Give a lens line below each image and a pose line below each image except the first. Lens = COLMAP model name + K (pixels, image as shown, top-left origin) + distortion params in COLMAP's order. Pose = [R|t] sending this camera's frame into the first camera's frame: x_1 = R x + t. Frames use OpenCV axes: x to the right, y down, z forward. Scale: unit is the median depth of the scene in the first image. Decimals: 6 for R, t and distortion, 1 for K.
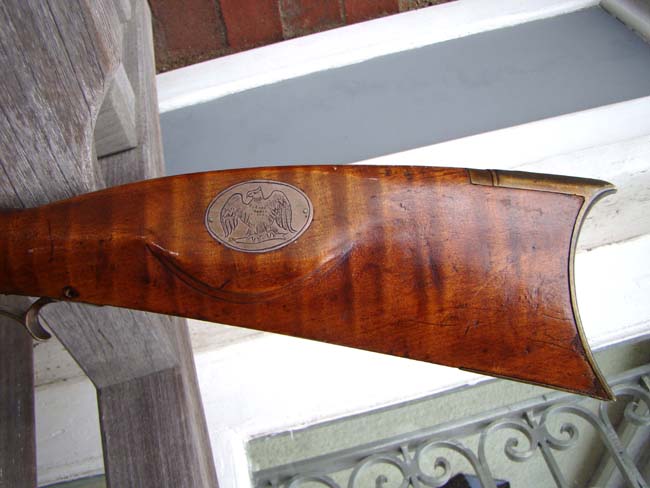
lens RADIAL K [[629.6, 0, 323.2], [0, 629.6, 258.5], [0, 0, 1]] dist [-0.255503, 0.185284]
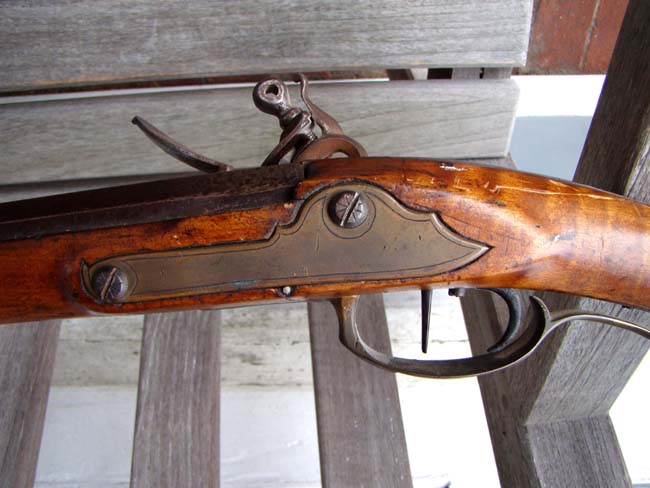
lens RADIAL K [[629.6, 0, 323.2], [0, 629.6, 258.5], [0, 0, 1]] dist [-0.255503, 0.185284]
pose [[0.975595, 0.213645, -0.050696, -1.209124], [-0.215496, 0.975901, -0.034339, 0.133699], [0.042138, 0.044426, 0.998124, 0.200971]]
